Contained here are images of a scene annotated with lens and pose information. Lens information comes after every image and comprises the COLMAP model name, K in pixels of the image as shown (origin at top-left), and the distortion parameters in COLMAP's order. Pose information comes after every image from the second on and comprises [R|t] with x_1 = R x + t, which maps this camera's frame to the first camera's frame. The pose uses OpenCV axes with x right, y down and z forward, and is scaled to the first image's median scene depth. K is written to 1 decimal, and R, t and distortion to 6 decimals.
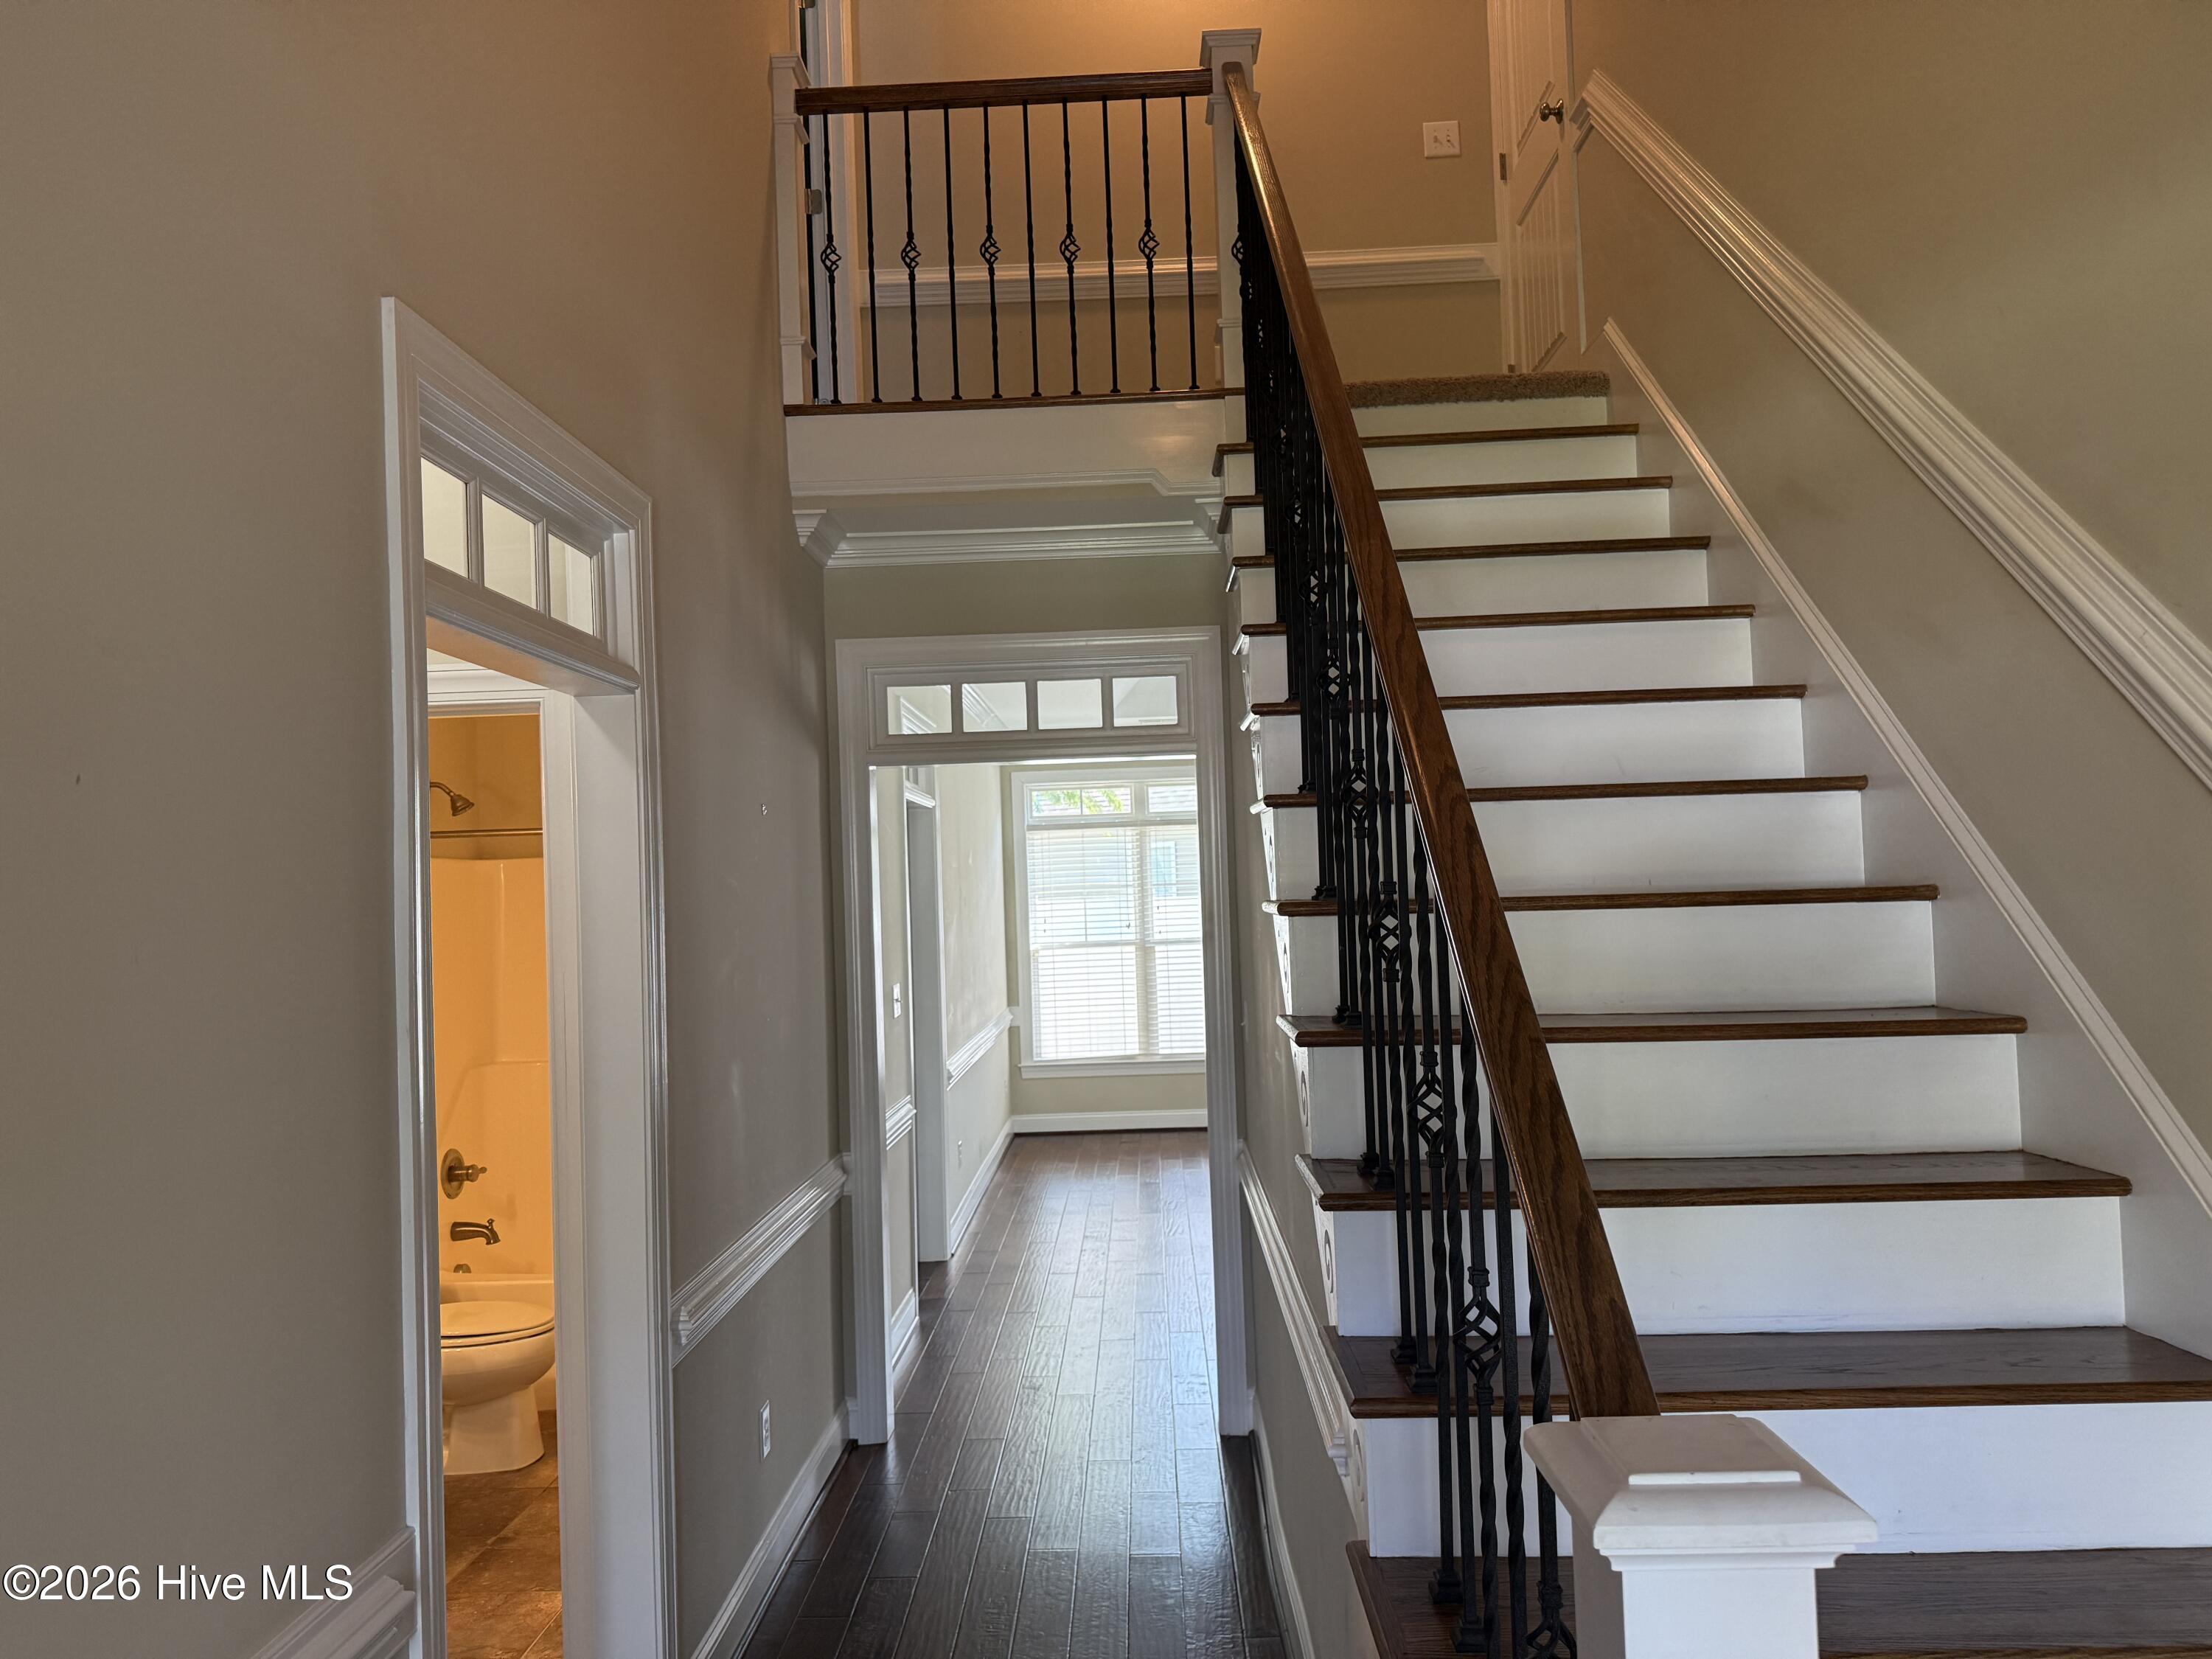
lens RADIAL K [[1554.0, 0, 1099.4], [0, 1554.0, 859.6], [0, 0, 1]] dist [0.130420, -0.303879]
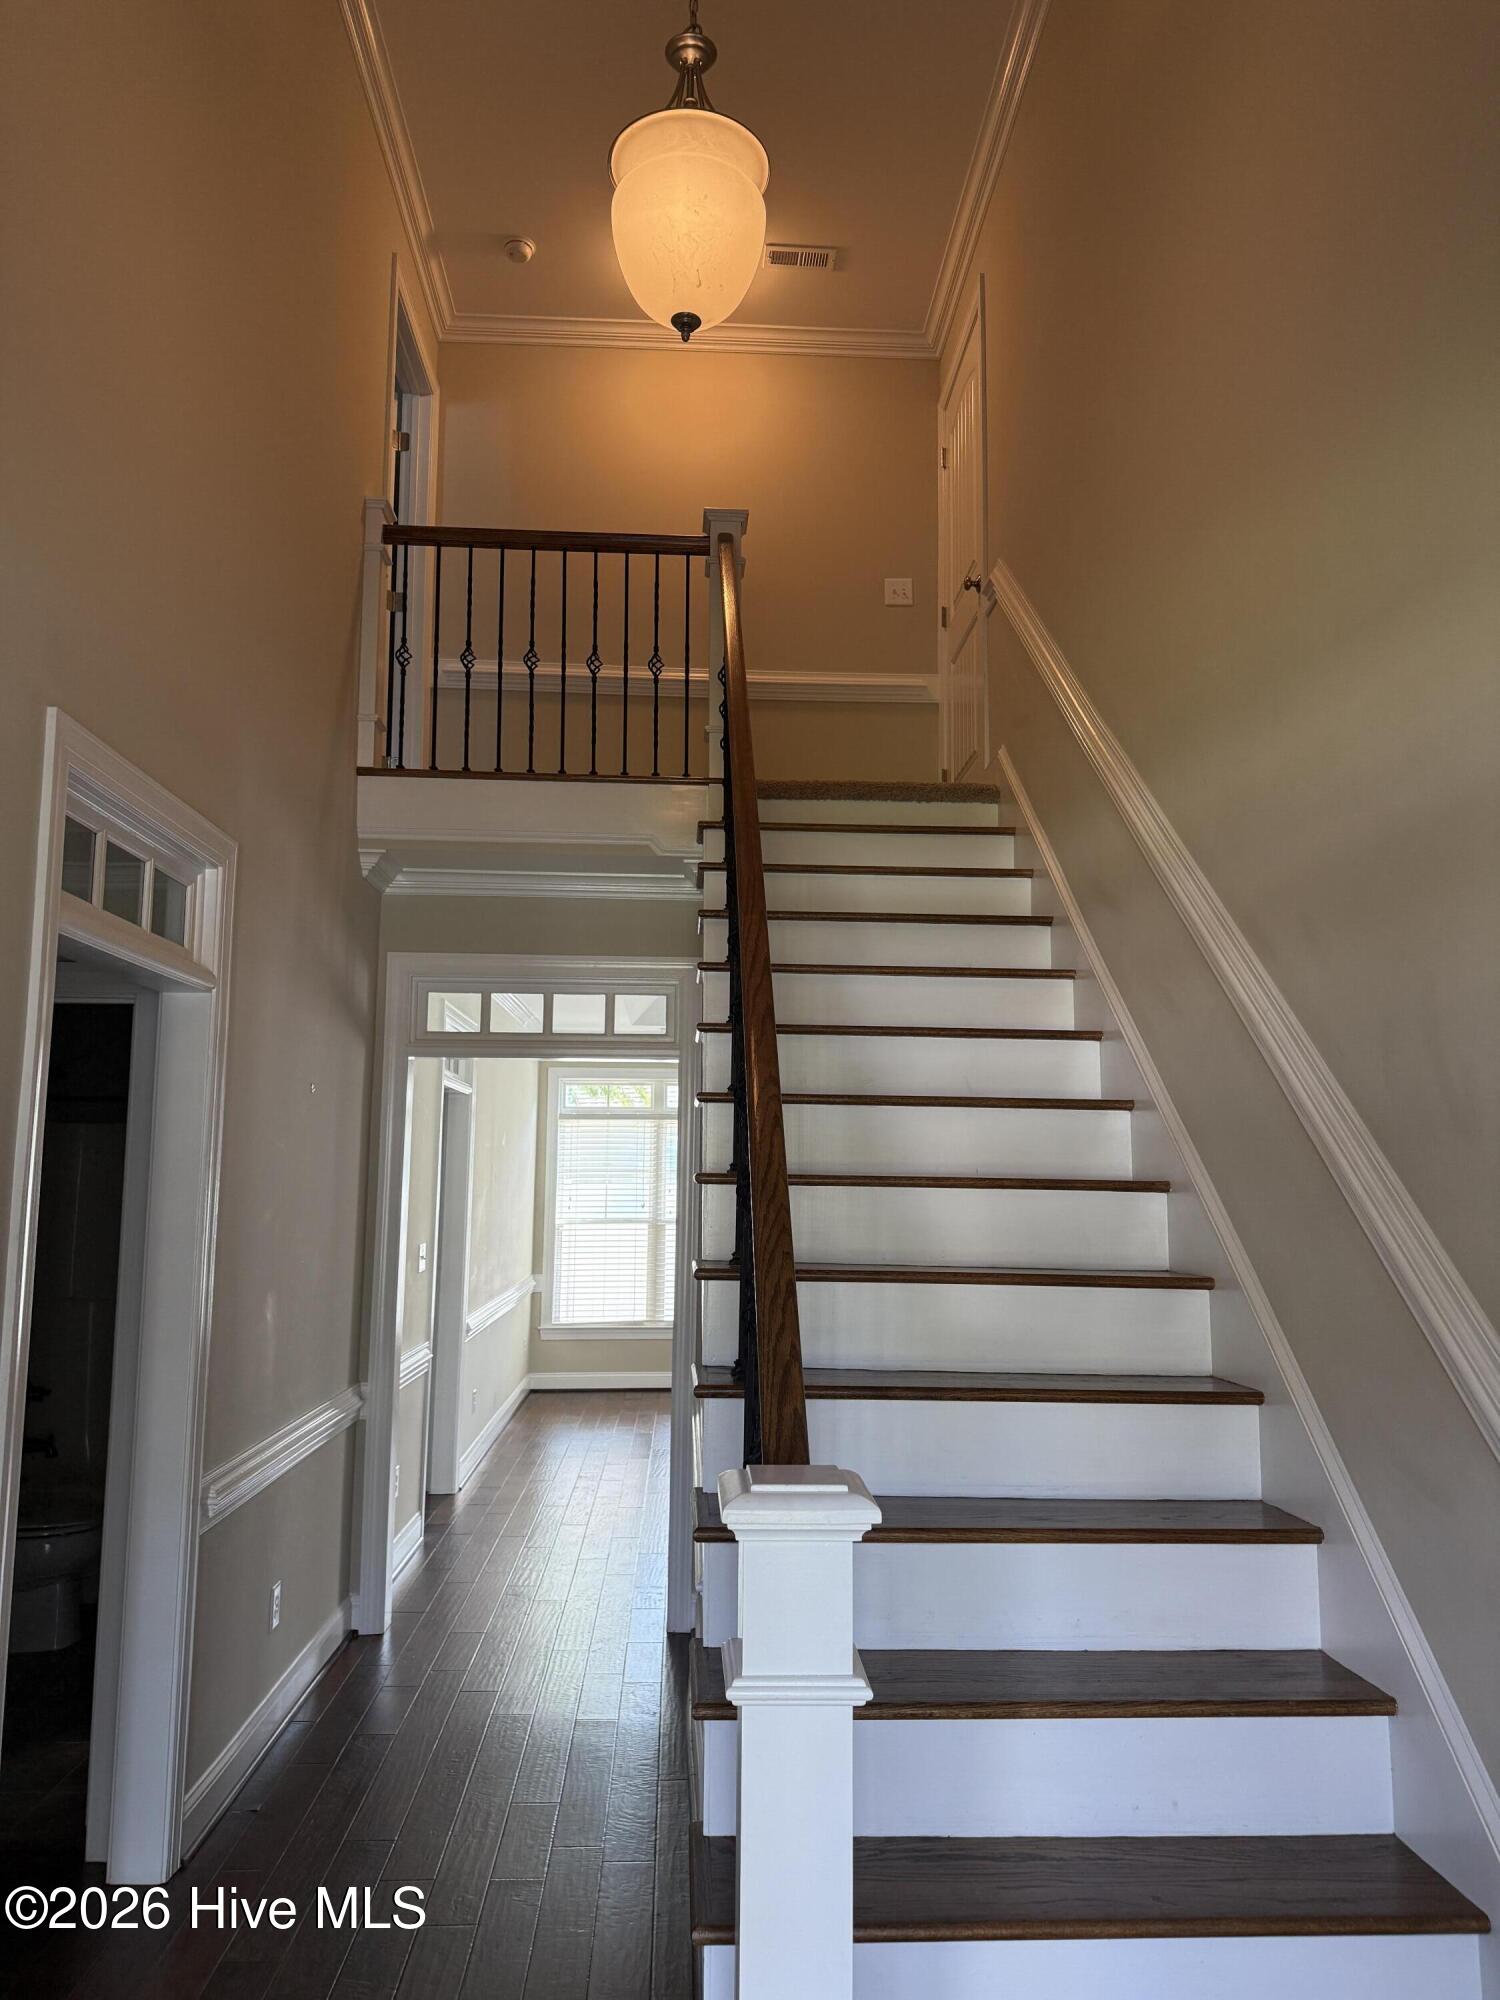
lens RADIAL K [[1379.0, 0, 752.0], [0, 1379.0, 1008.7], [0, 0, 1]] dist [0.154904, -0.384067]
pose [[0.995588, 0.051878, 0.078183, 0.033274], [-0.043521, 0.993515, -0.105044, 0.005352], [-0.083125, 0.101178, 0.991390, -0.102448]]
